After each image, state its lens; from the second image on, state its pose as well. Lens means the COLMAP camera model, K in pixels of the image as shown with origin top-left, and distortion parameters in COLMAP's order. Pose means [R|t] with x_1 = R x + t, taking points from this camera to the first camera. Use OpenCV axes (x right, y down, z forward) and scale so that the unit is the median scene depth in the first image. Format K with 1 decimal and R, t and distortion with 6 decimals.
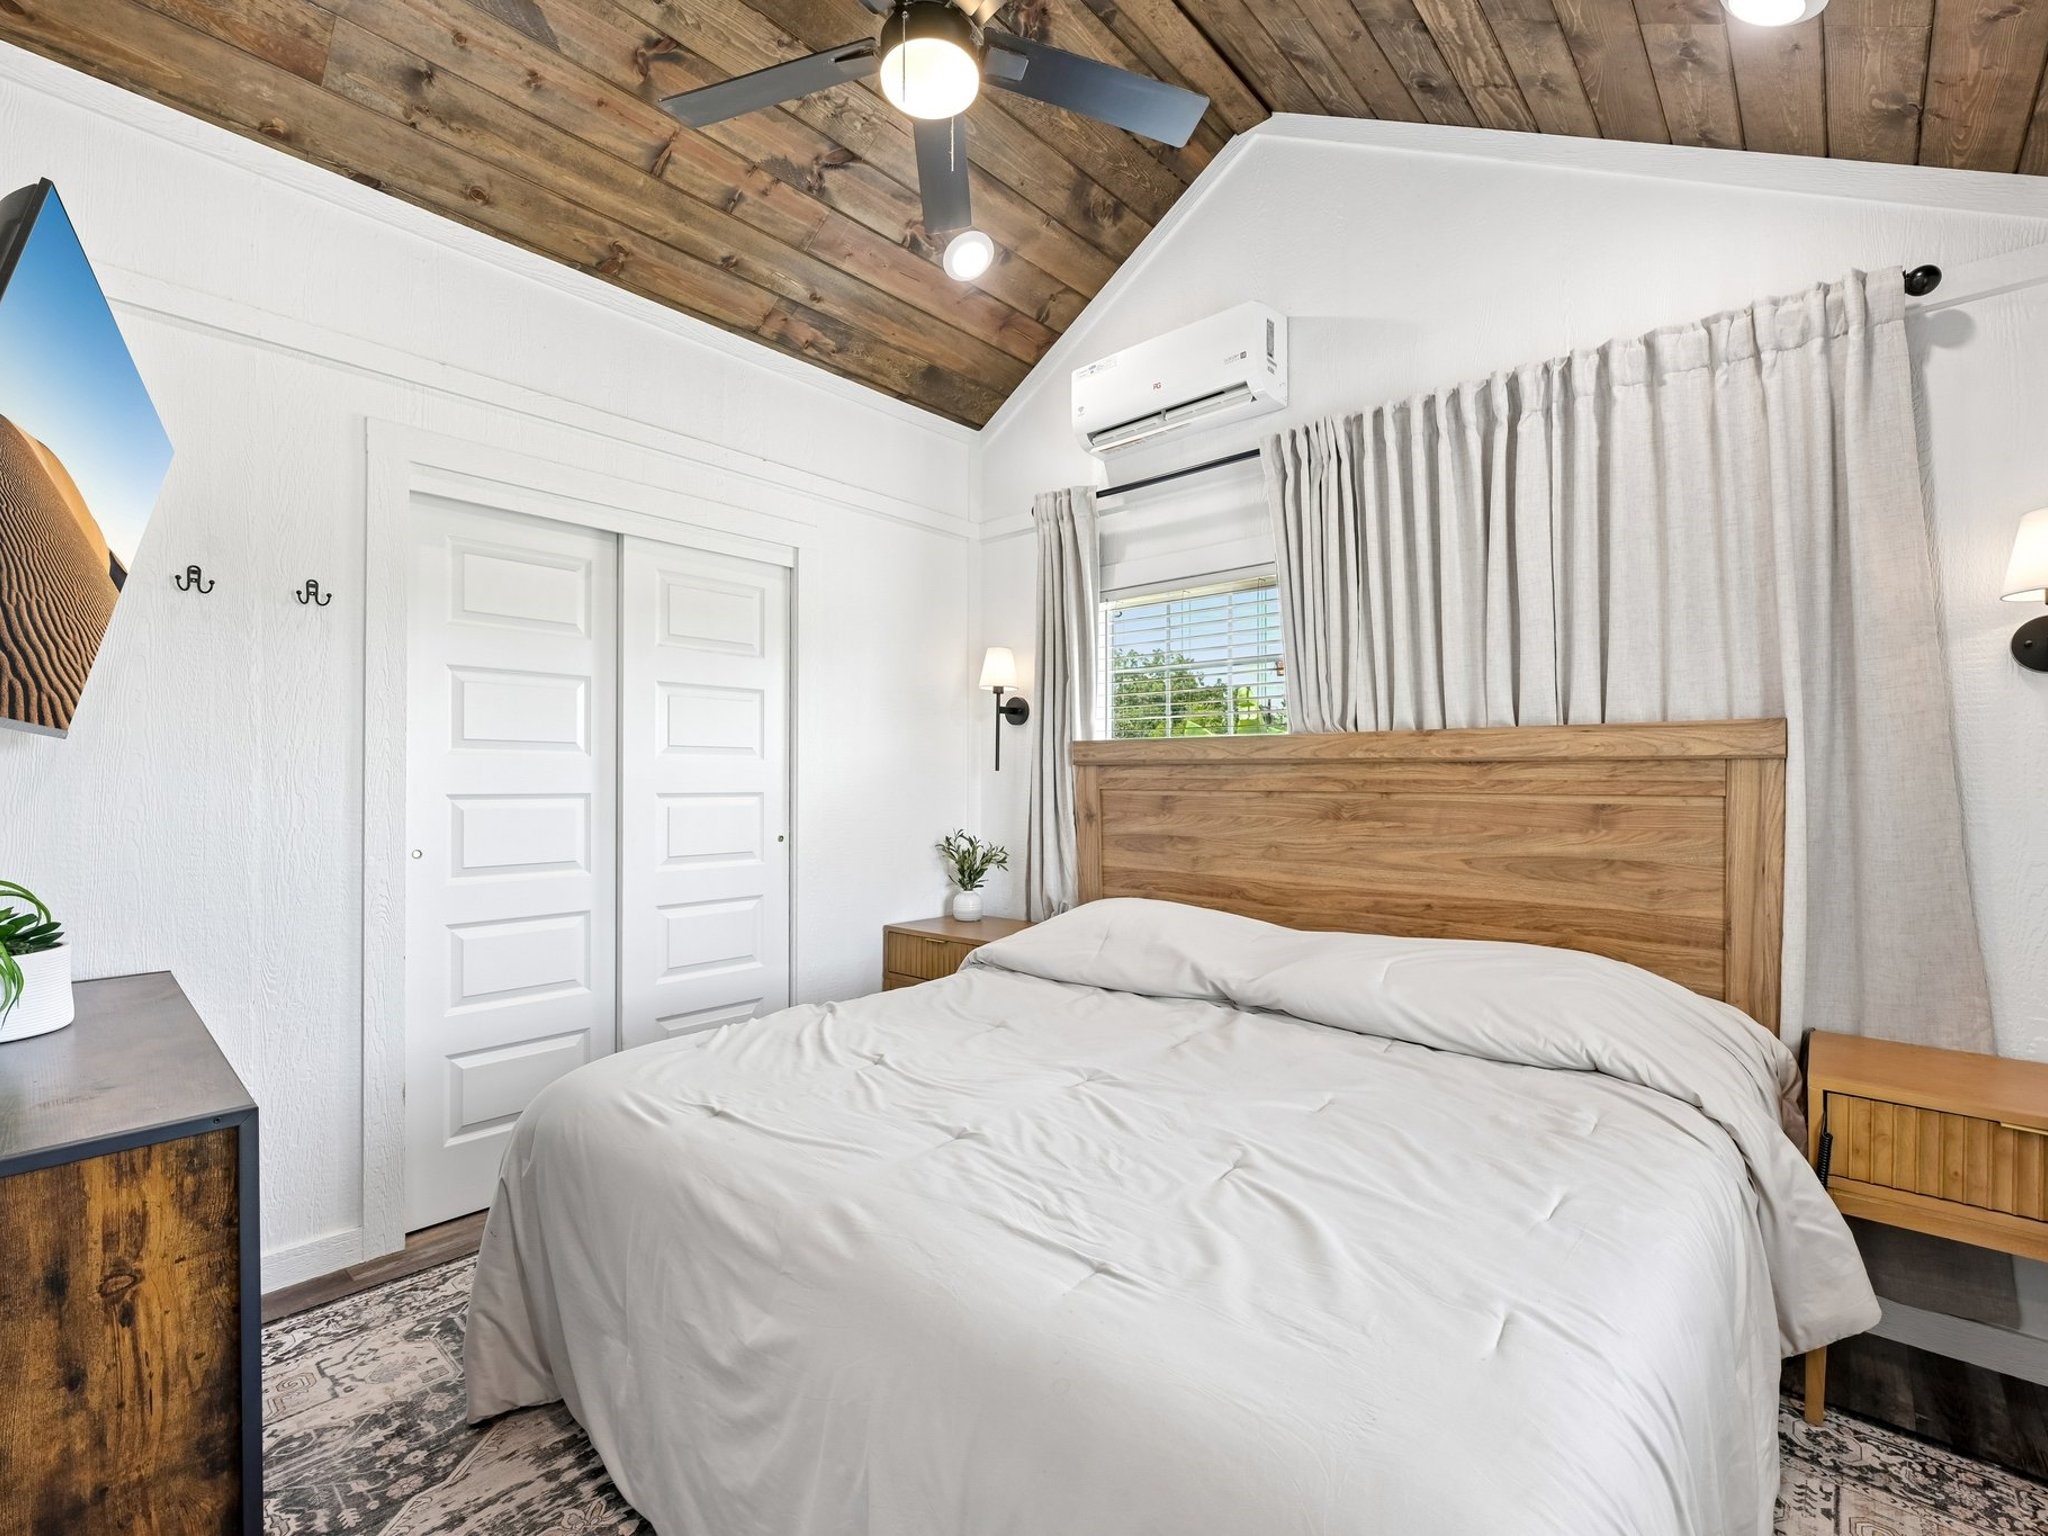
lens RADIAL K [[917.7, 0, 1021.3], [0, 917.7, 779.1], [0, 0, 1]] dist [-0.001256, 0.000014]
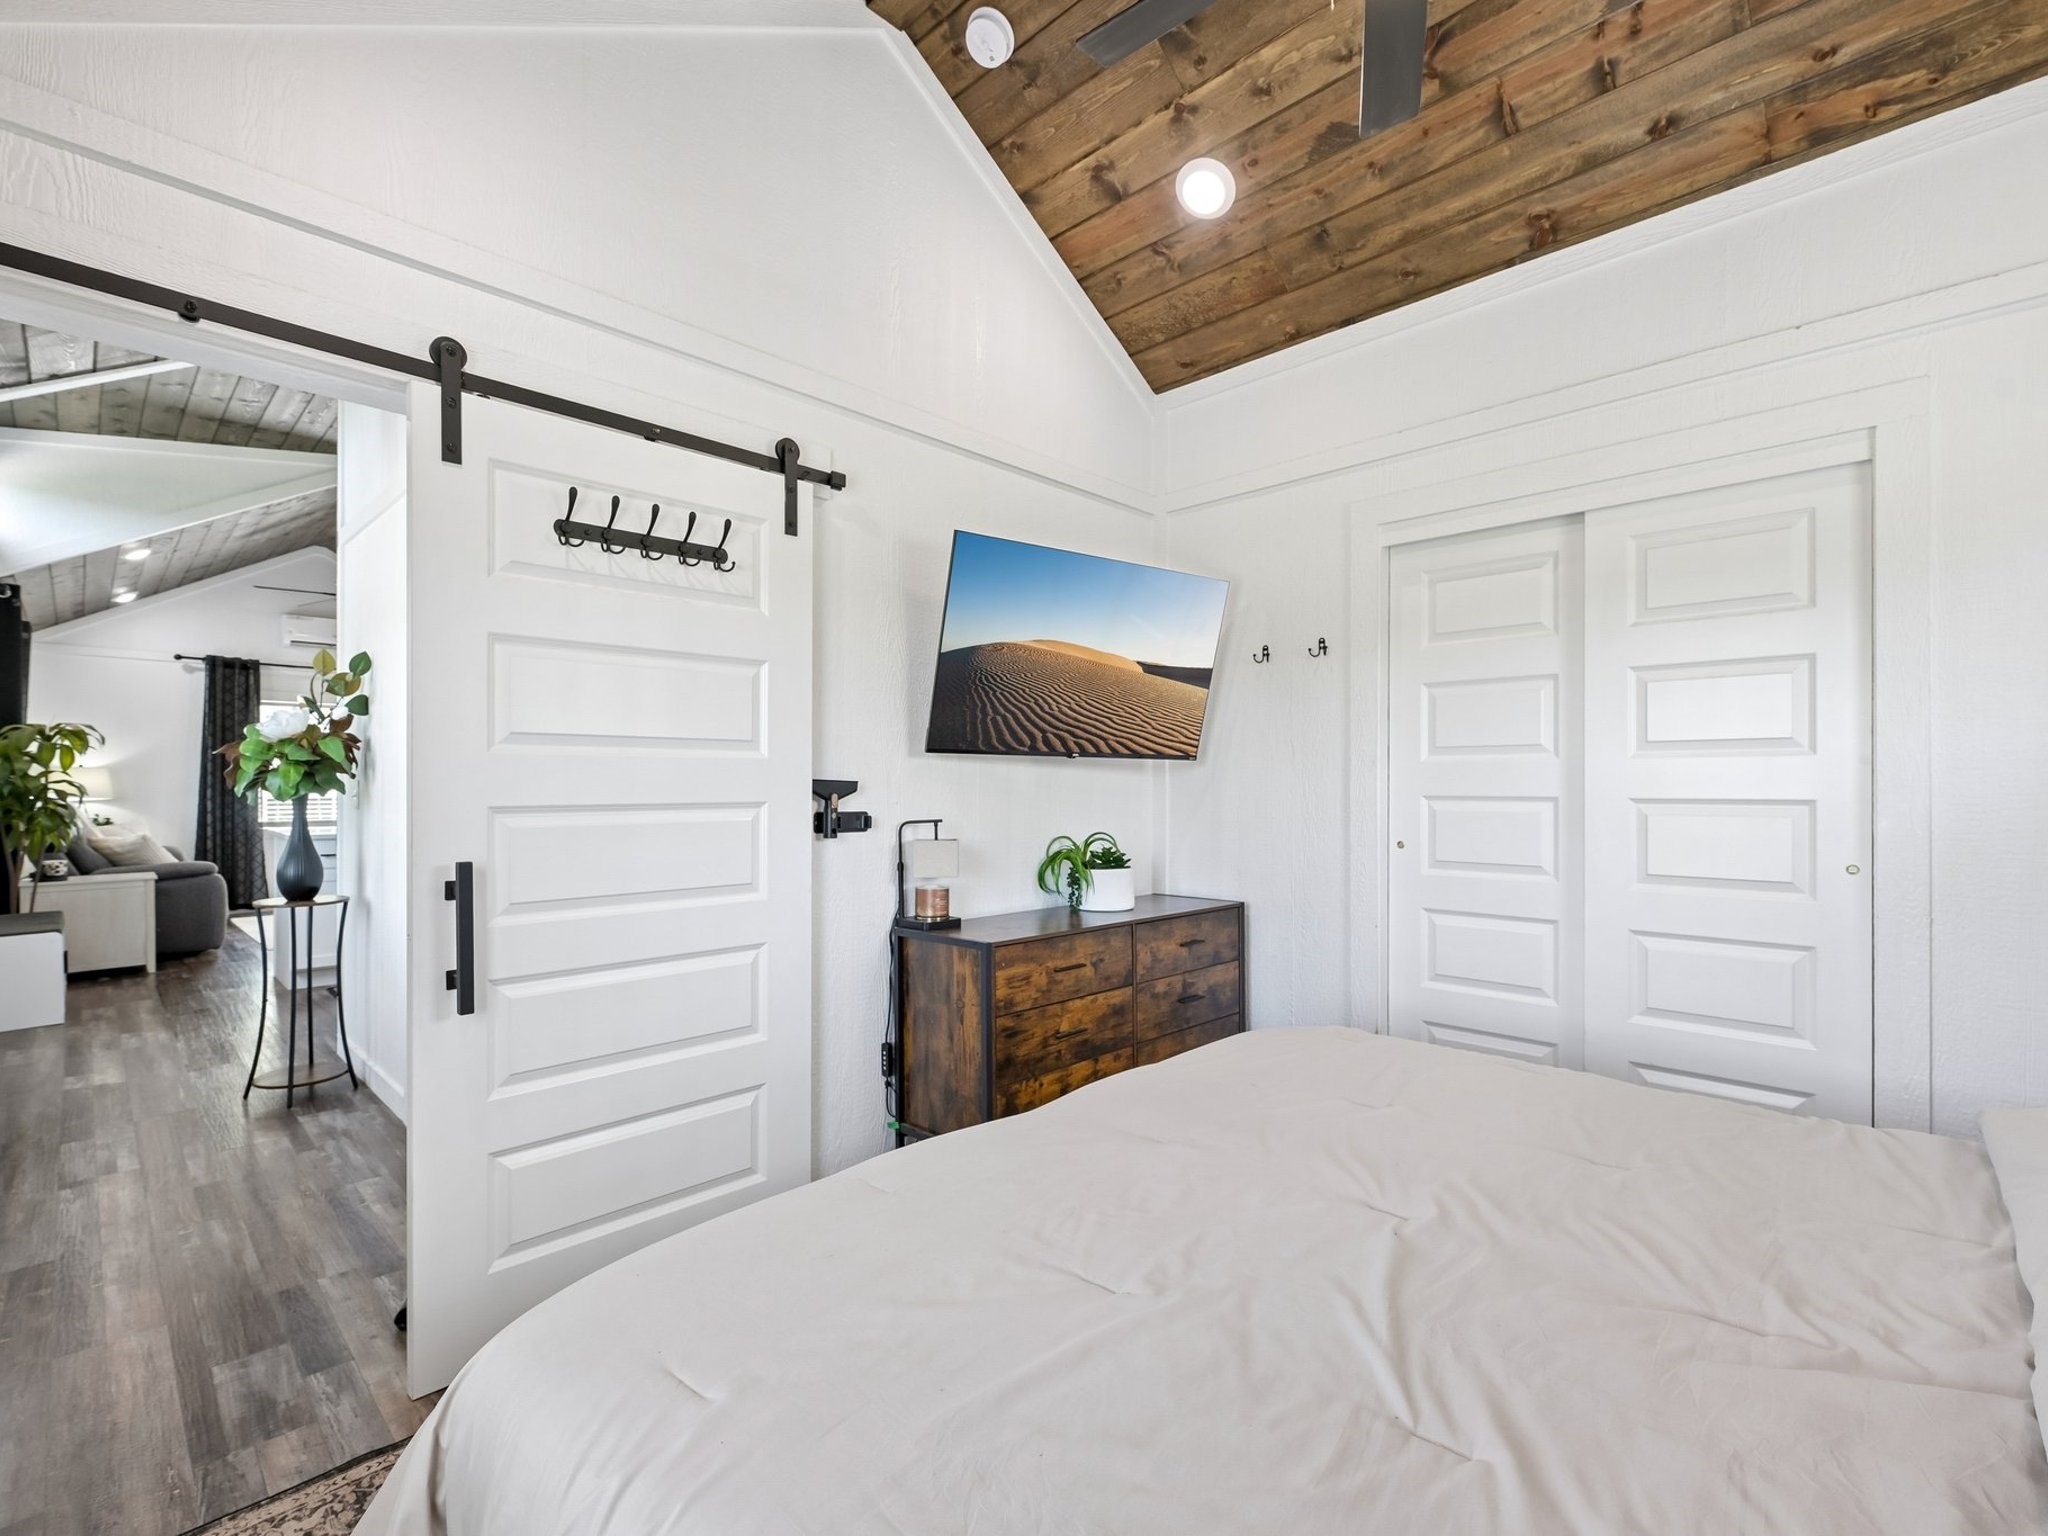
lens RADIAL K [[917.7, 0, 1021.3], [0, 917.7, 779.1], [0, 0, 1]] dist [-0.001256, 0.000014]
pose [[-0.044947, -0.004646, -0.998979, 0.537042], [-0.000849, 0.999989, -0.004613, 0.002022], [0.998989, 0.000641, -0.044950, 0.528831]]
